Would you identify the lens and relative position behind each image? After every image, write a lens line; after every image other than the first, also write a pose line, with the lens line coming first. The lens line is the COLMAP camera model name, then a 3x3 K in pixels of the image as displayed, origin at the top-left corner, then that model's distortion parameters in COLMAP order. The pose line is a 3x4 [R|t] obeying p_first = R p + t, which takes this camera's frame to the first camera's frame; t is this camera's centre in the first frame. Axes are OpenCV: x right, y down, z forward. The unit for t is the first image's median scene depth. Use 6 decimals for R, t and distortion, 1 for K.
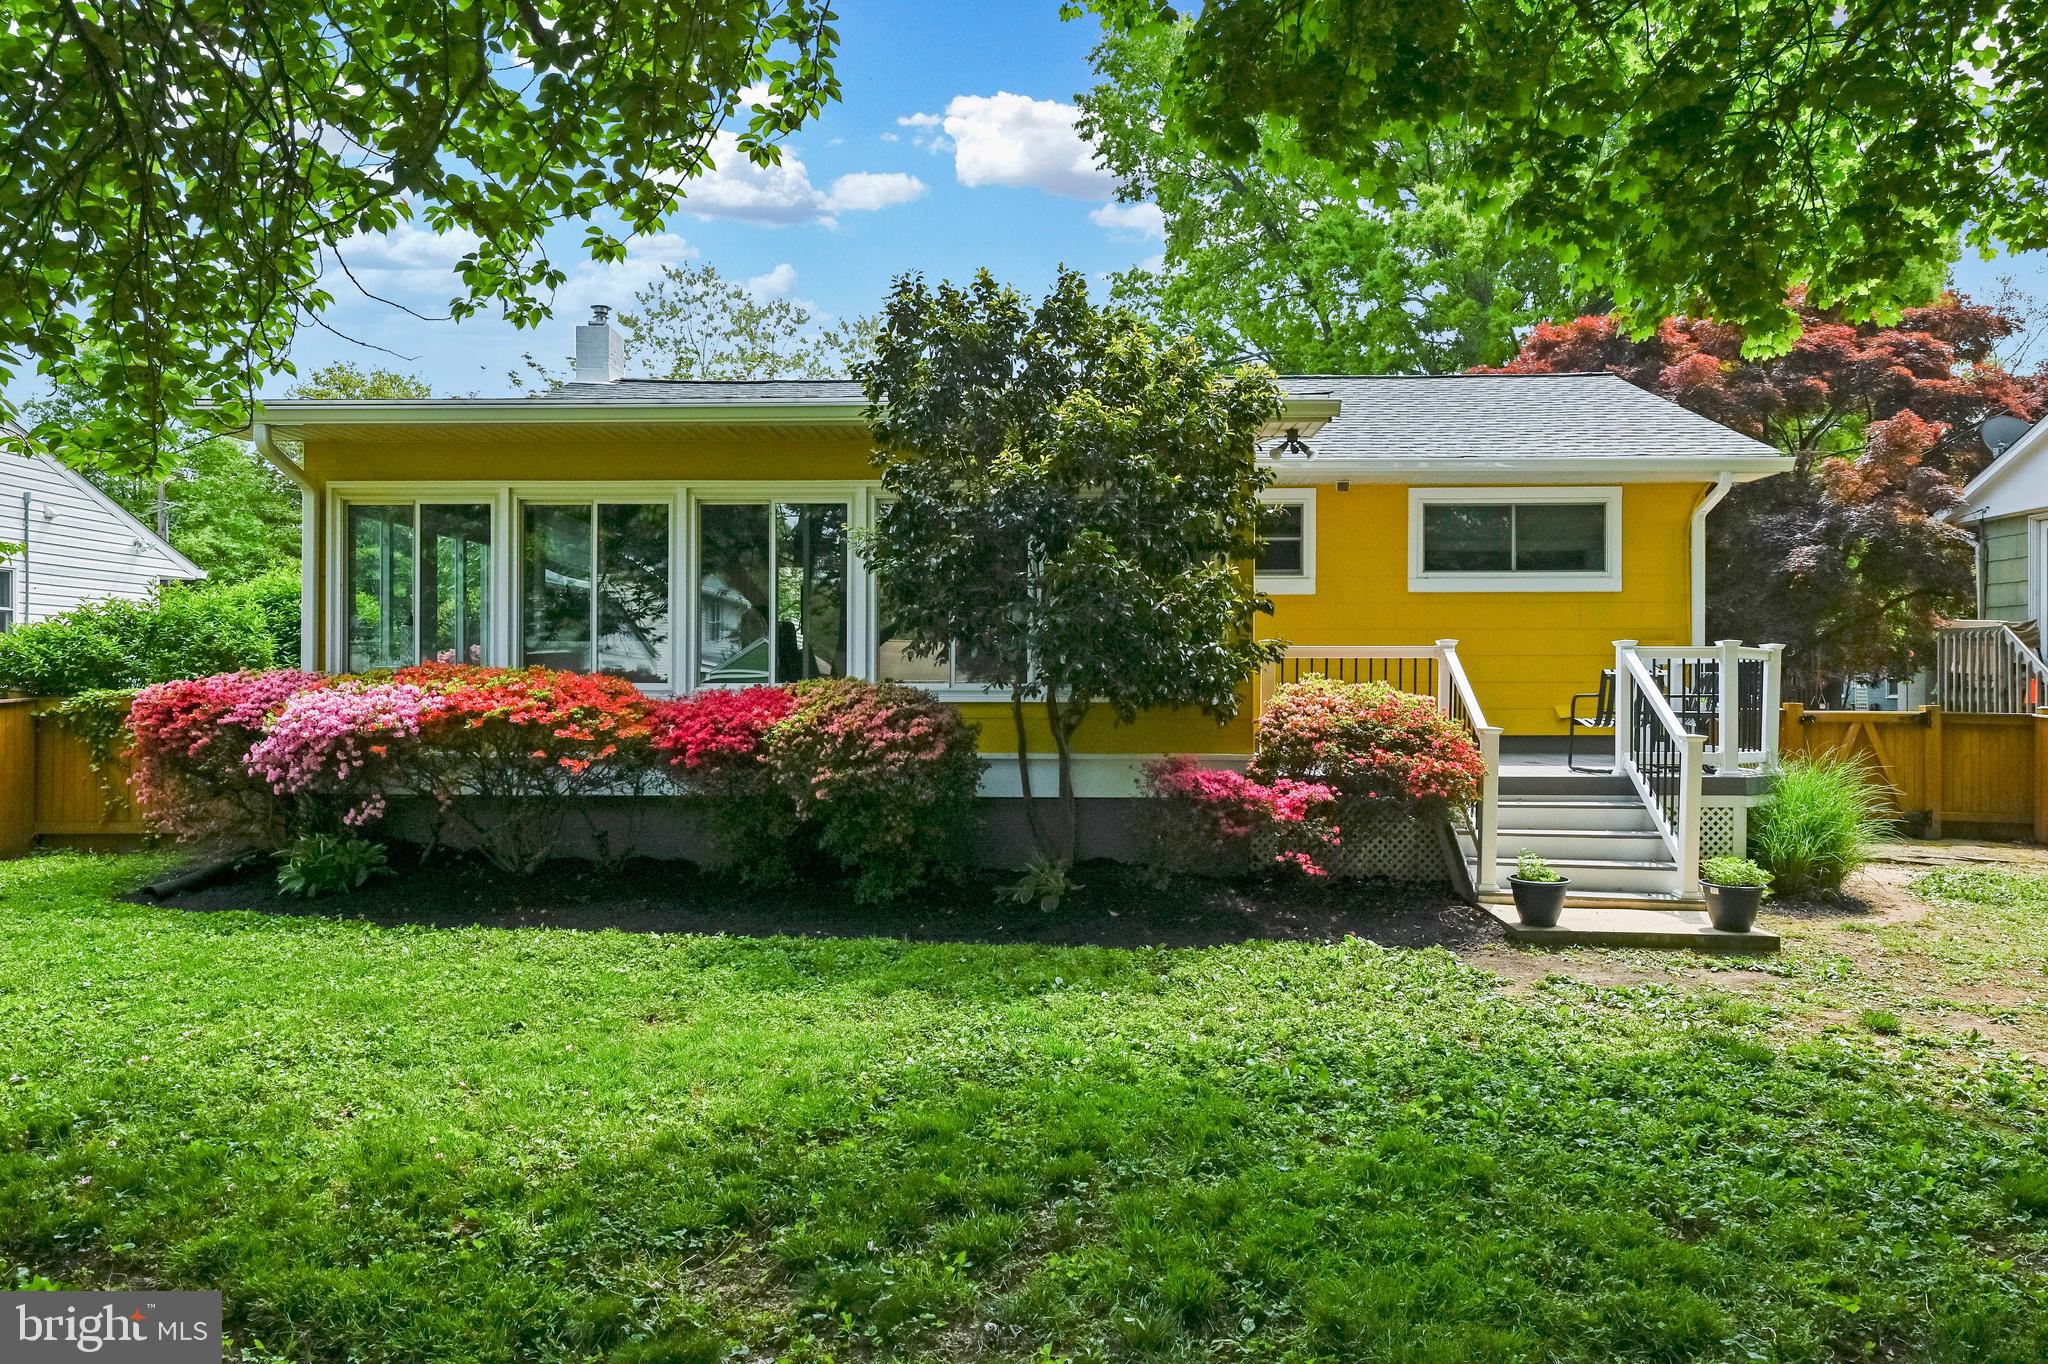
lens RADIAL K [[1362.4, 0, 1017.8], [0, 1362.4, 674.9], [0, 0, 1]] dist [0.012513, 0.000030]
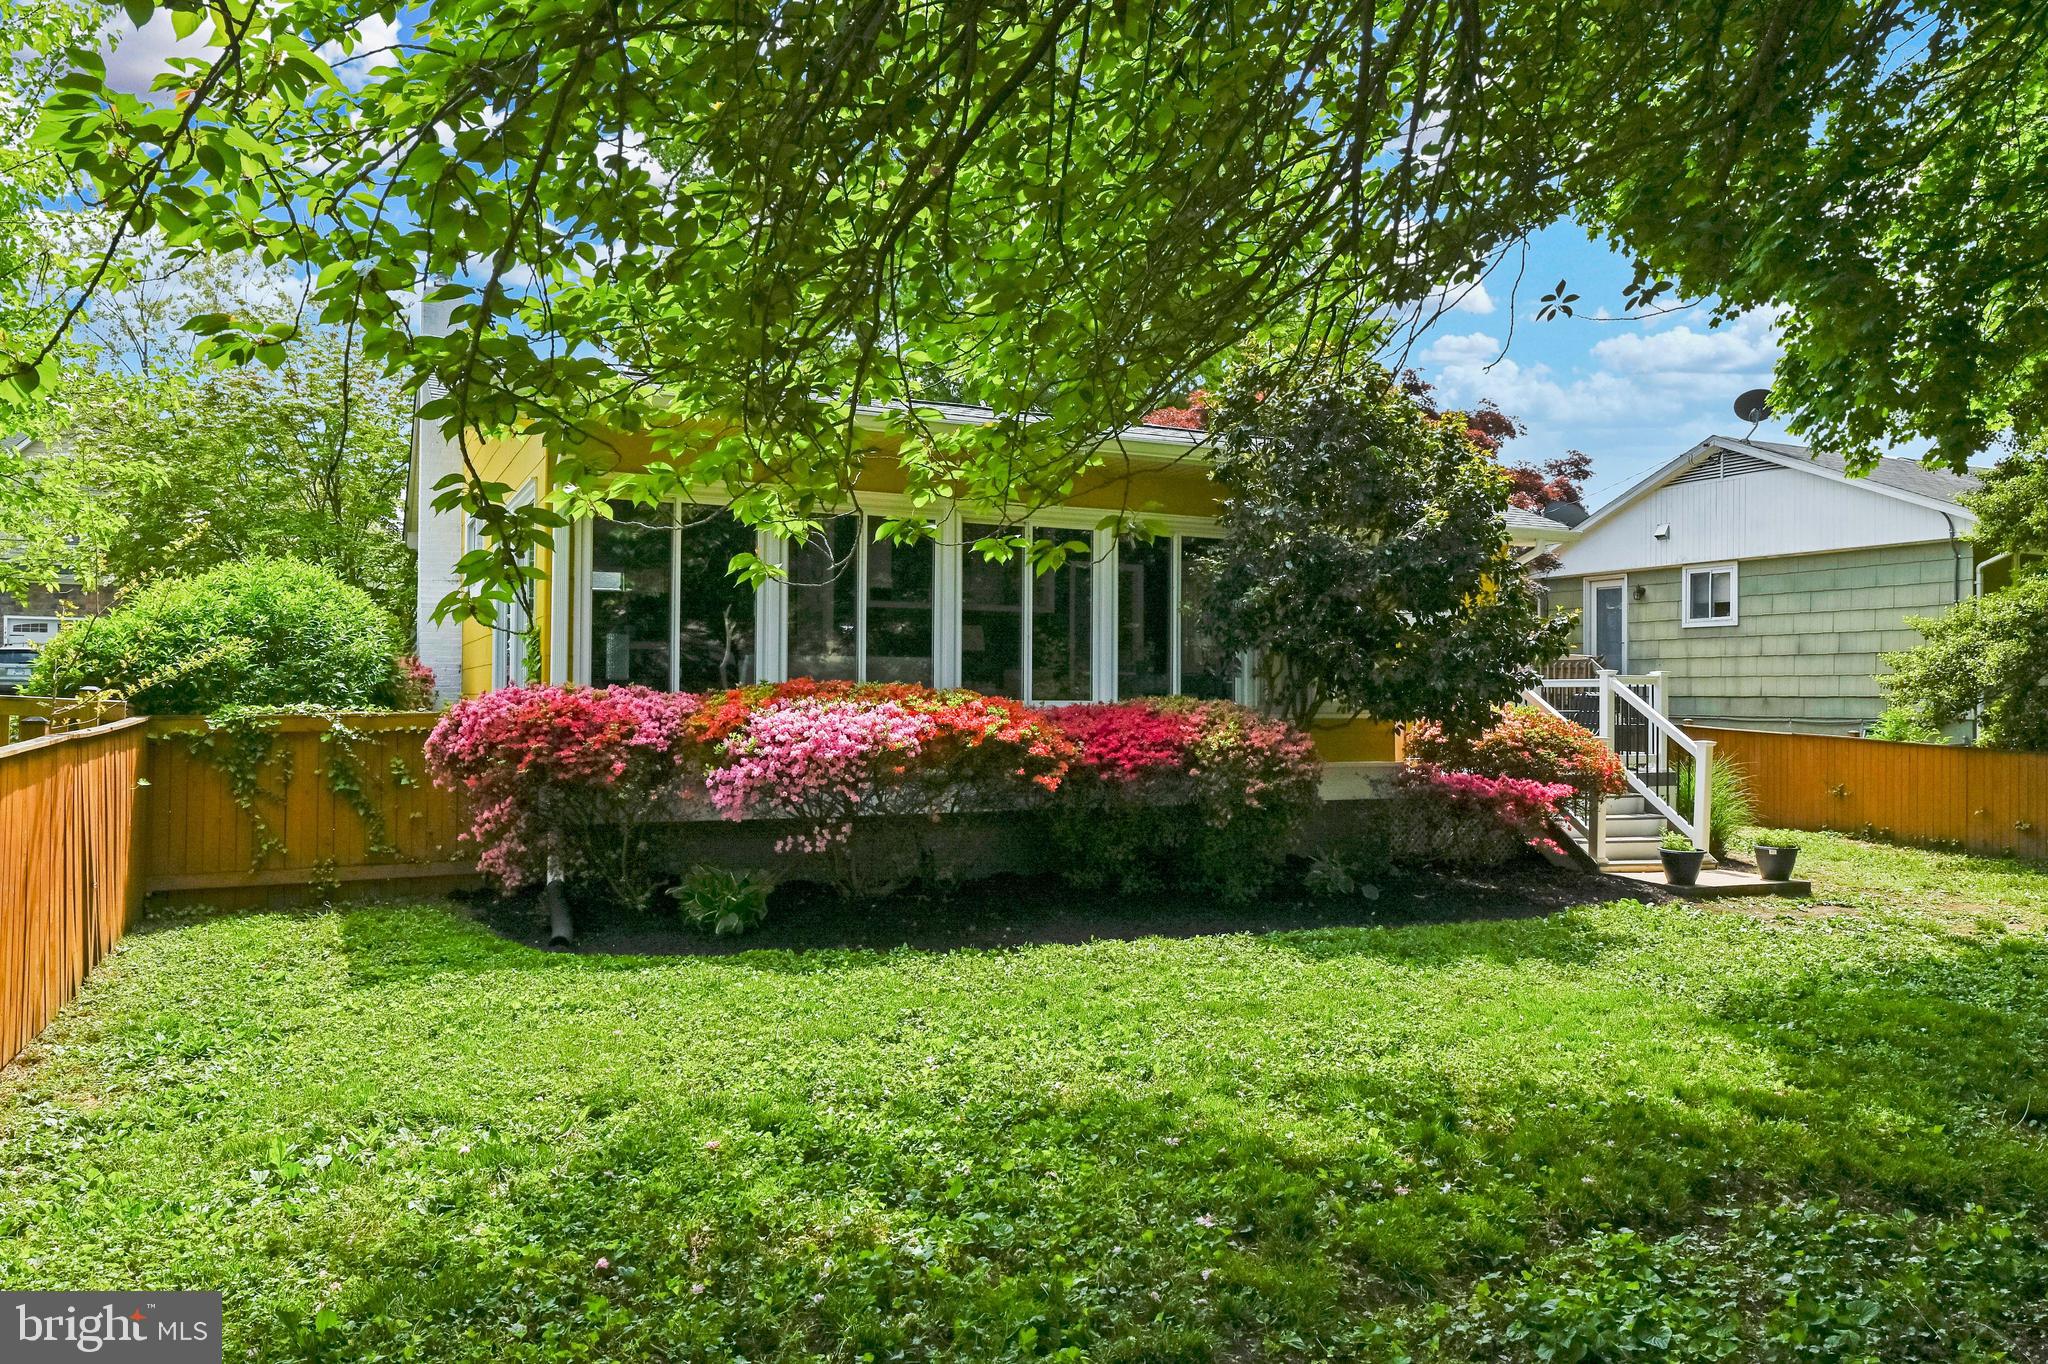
lens RADIAL K [[1362.4, 0, 1024.8], [0, 1362.4, 690.2], [0, 0, 1]] dist [0.012513, 0.000030]
pose [[0.887709, 0.008747, 0.460322, -0.600755], [-0.008353, 0.999961, -0.002894, 0.000210], [-0.460330, -0.001276, 0.887747, 0.073871]]
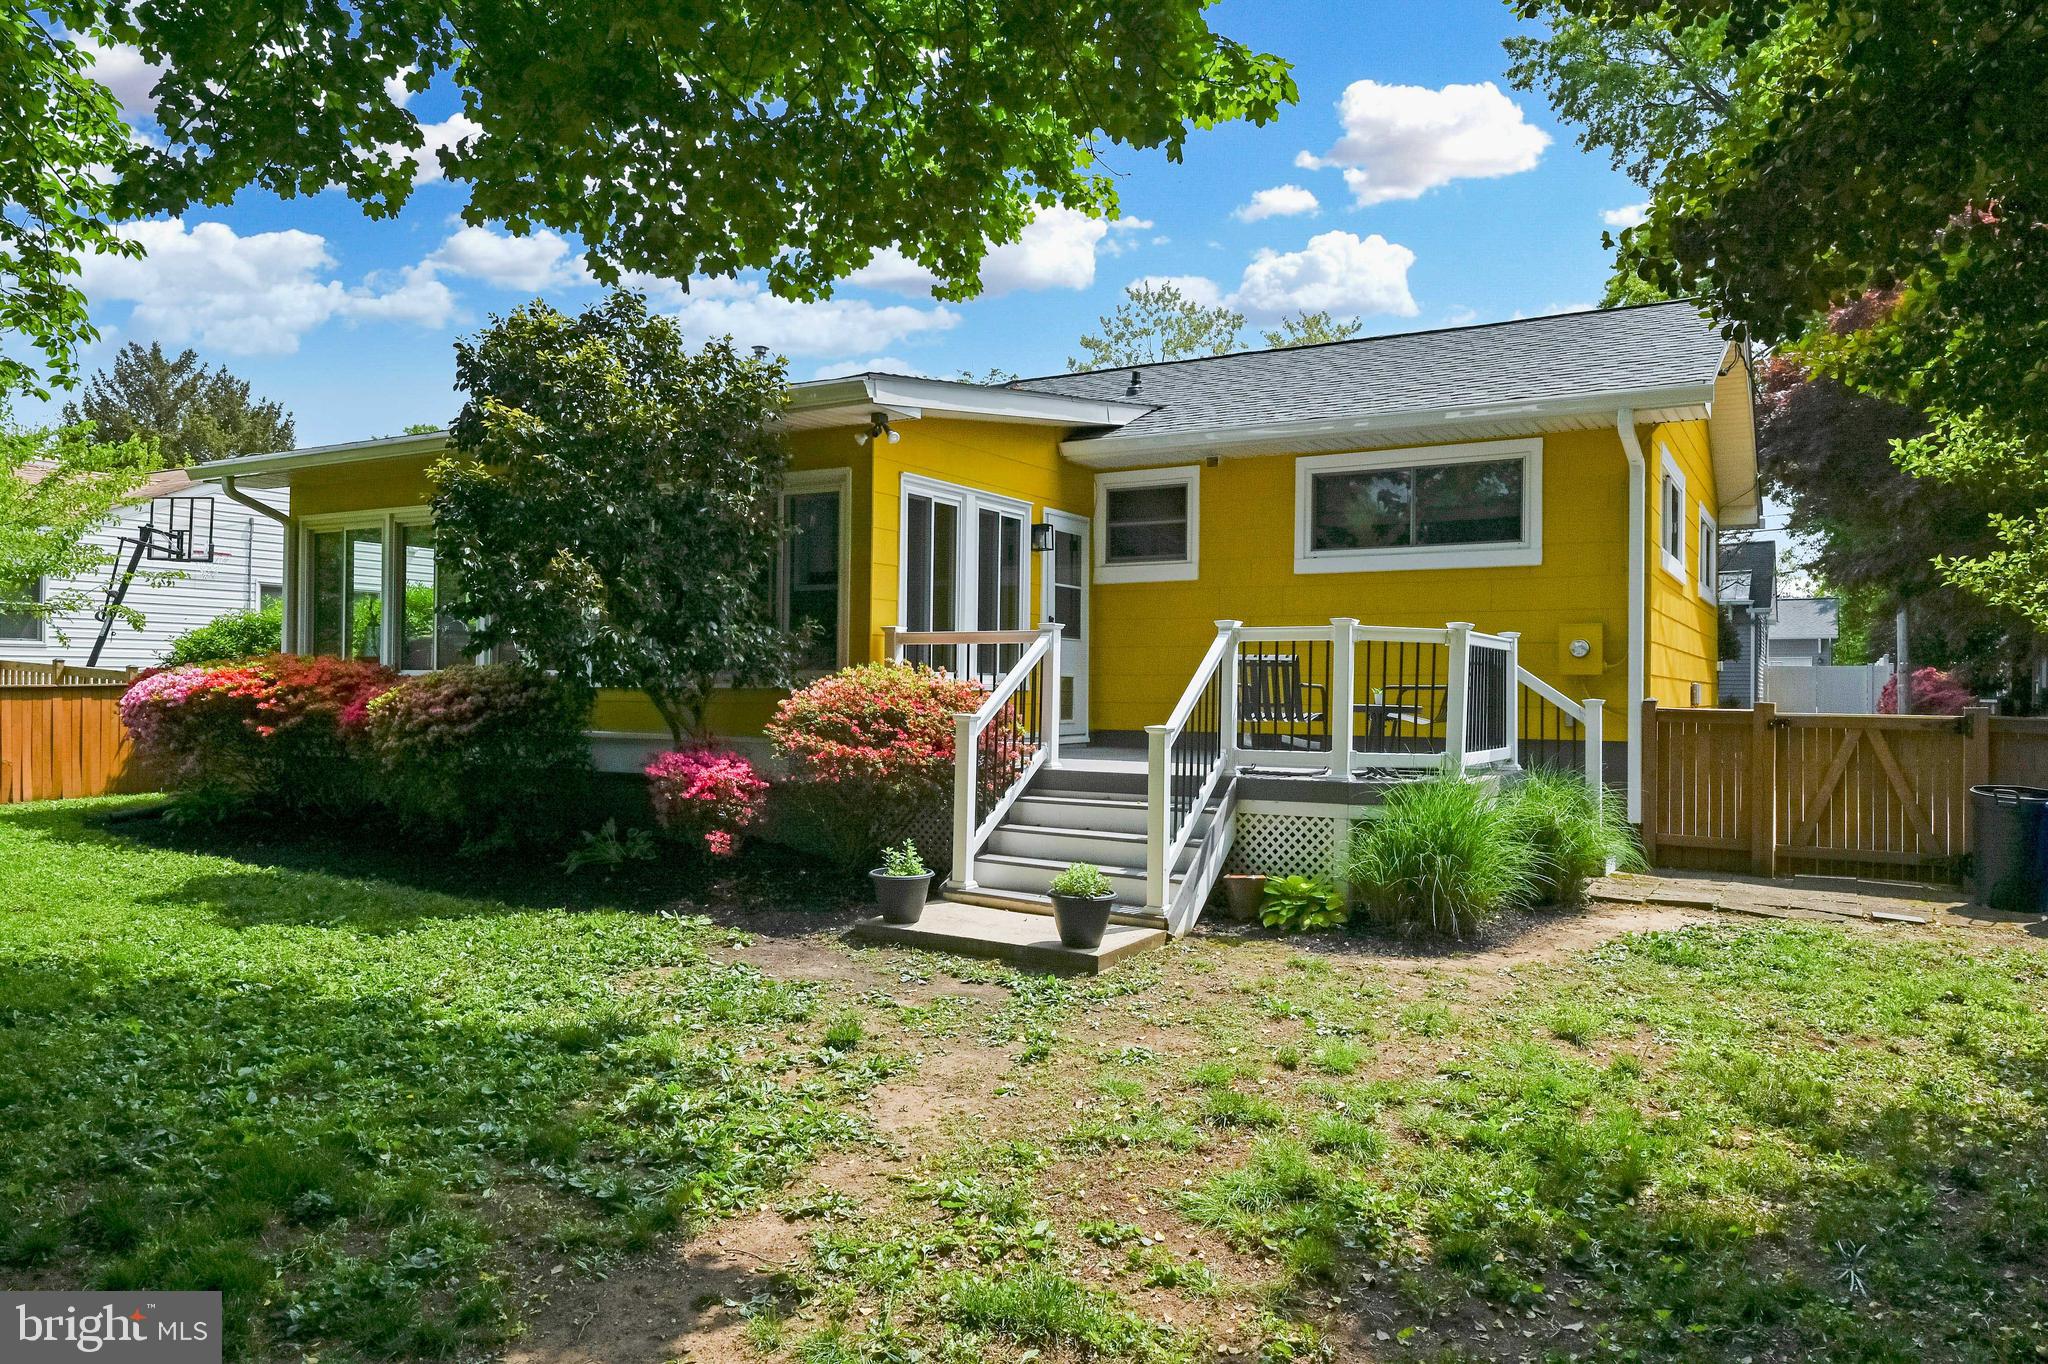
lens RADIAL K [[1362.4, 0, 1018.3], [0, 1362.4, 682.8], [0, 0, 1]] dist [0.012513, 0.000030]
pose [[0.884559, 0.003723, -0.466414, 0.650910], [-0.004128, 0.999991, 0.000153, 0.013065], [0.466410, 0.001790, 0.884567, 0.150571]]
